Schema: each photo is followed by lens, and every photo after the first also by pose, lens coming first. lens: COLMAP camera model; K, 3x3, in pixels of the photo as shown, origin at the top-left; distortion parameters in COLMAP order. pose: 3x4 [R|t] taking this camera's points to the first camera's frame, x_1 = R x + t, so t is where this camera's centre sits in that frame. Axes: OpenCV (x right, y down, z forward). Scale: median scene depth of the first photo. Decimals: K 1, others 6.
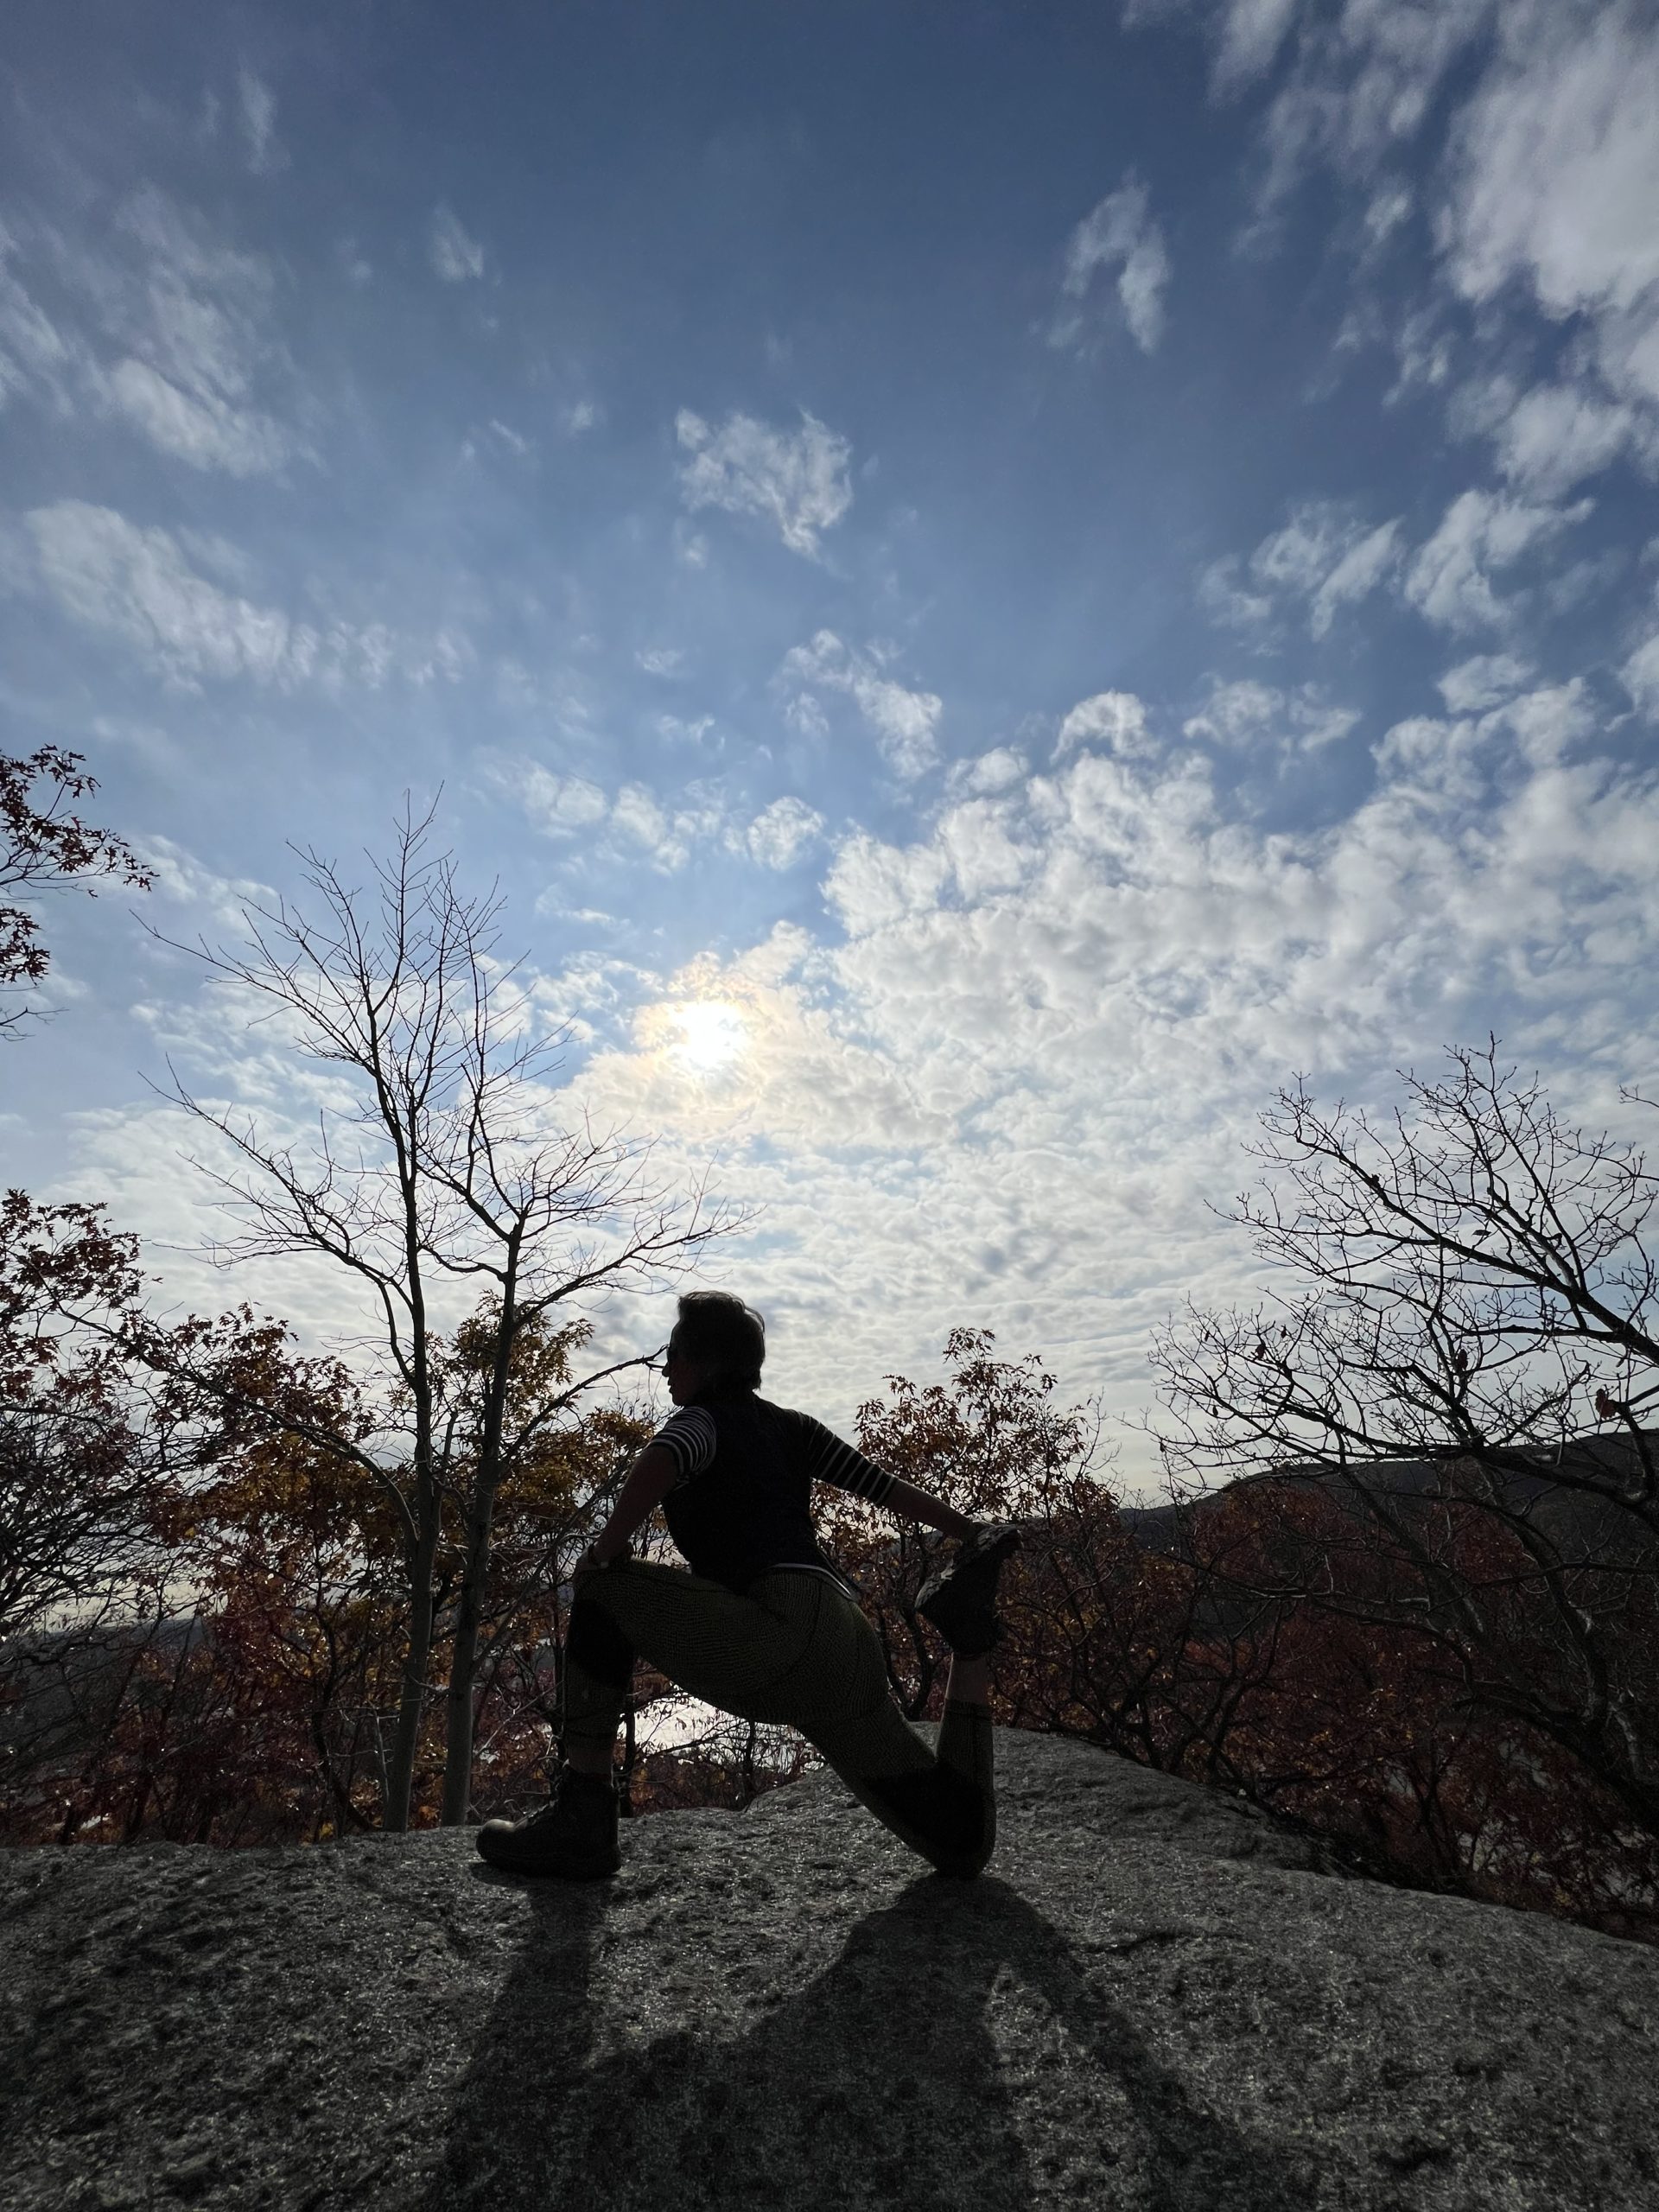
lens RADIAL K [[887.3, 0, 832.3], [0, 887.3, 1105.4], [0, 0, 1]] dist [0.000714, -0.000242]
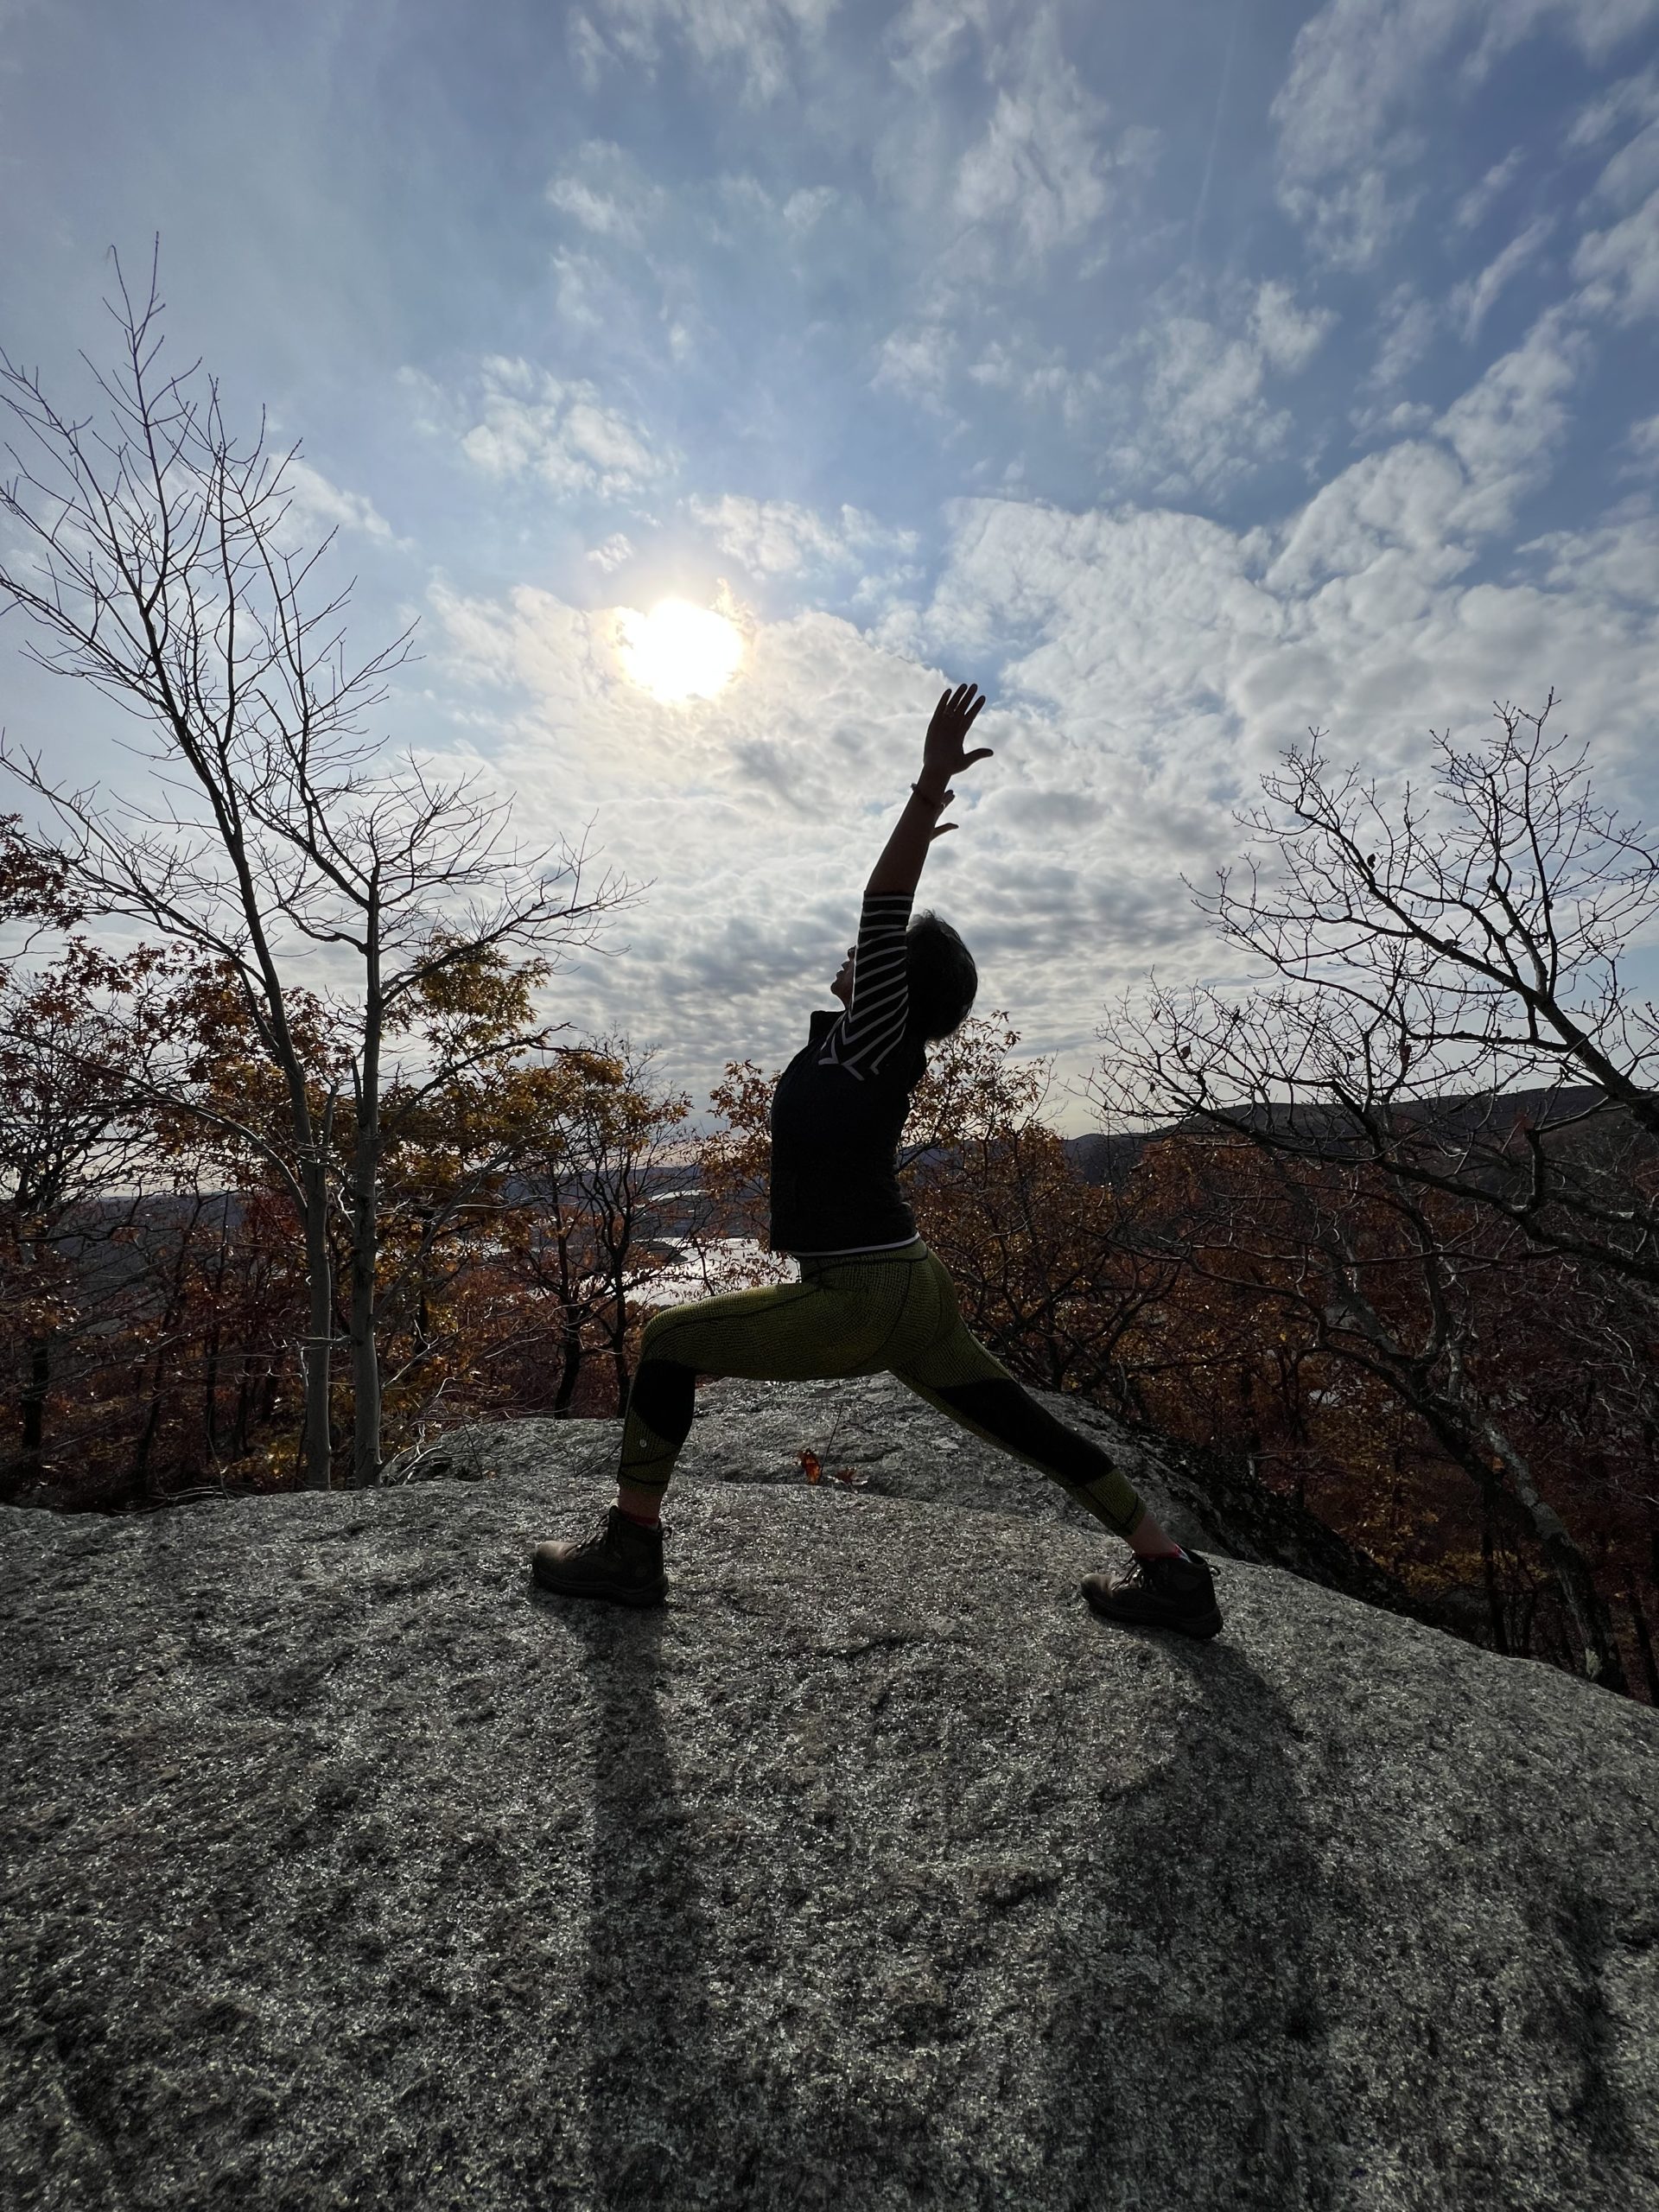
lens RADIAL K [[885.1, 0, 832.9], [0, 885.1, 1105.0], [0, 0, 1]] dist [0.000199, 0.000183]
pose [[0.999253, 0.038112, 0.006463, 0.264599], [-0.037569, 0.918137, 0.394478, -0.086180], [0.009100, -0.394426, 0.918883, 0.263263]]
